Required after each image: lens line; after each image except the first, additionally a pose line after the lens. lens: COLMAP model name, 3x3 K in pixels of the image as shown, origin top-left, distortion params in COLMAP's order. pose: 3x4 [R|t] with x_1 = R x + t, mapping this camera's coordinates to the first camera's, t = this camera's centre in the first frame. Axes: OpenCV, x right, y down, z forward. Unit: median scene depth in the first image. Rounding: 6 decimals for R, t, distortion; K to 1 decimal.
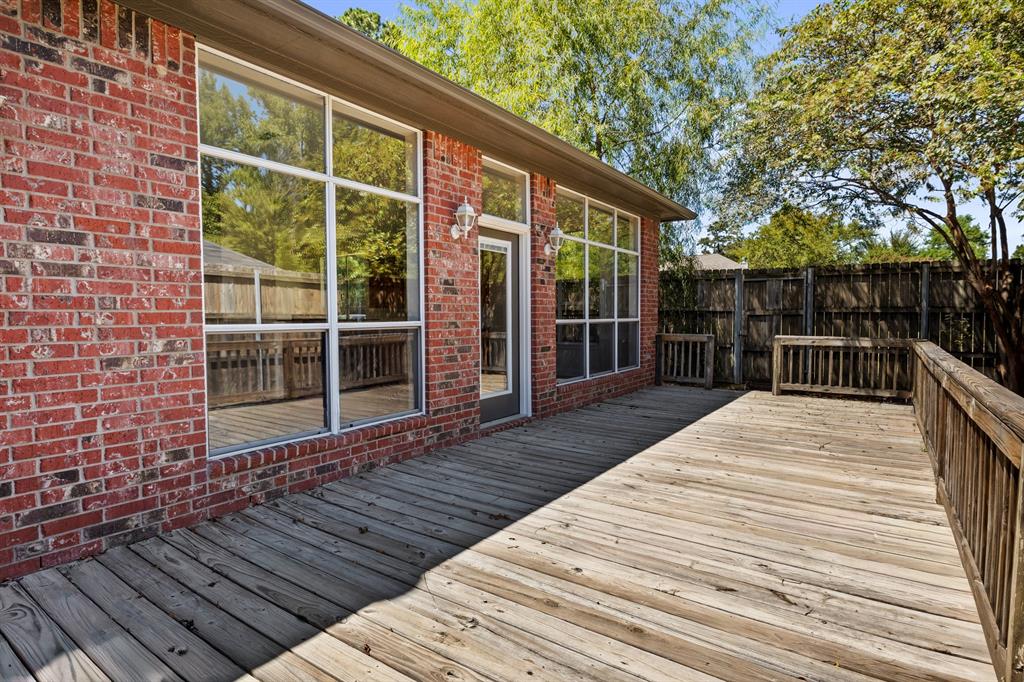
lens RADIAL K [[515.3, 0, 507.1], [0, 515.3, 343.6], [0, 0, 1]] dist [-0.008425, -0.000234]
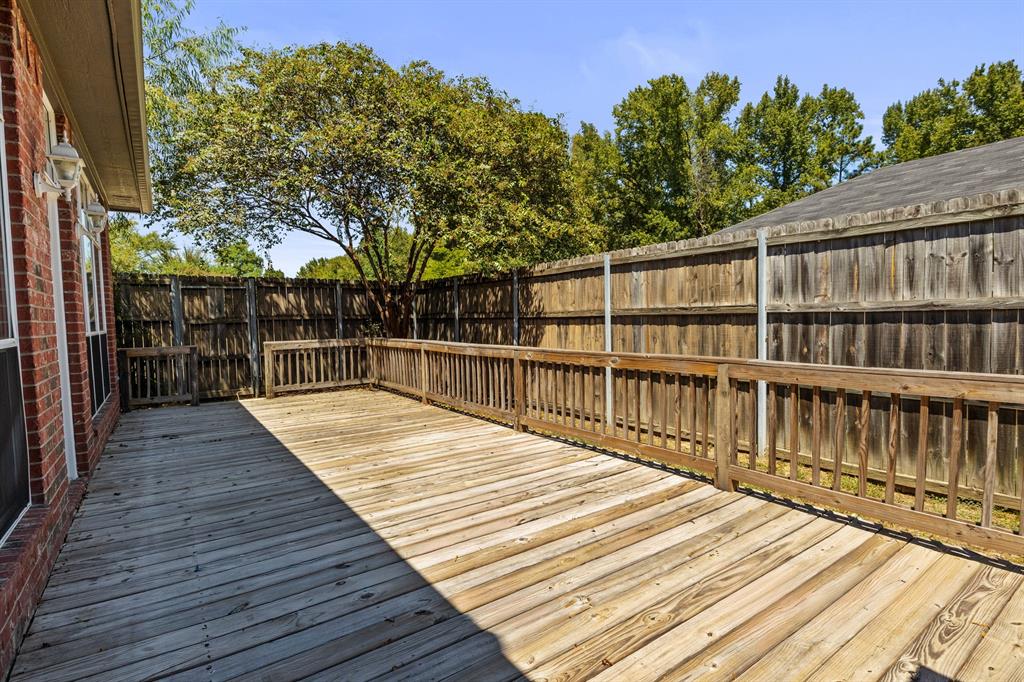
lens RADIAL K [[515.3, 0, 495.4], [0, 515.3, 321.8], [0, 0, 1]] dist [-0.008425, -0.000234]
pose [[0.357962, -0.015062, 0.933615, -0.481427], [0.073818, 0.997197, -0.012215, -0.014928], [-0.930814, 0.073291, 0.358070, 0.316775]]
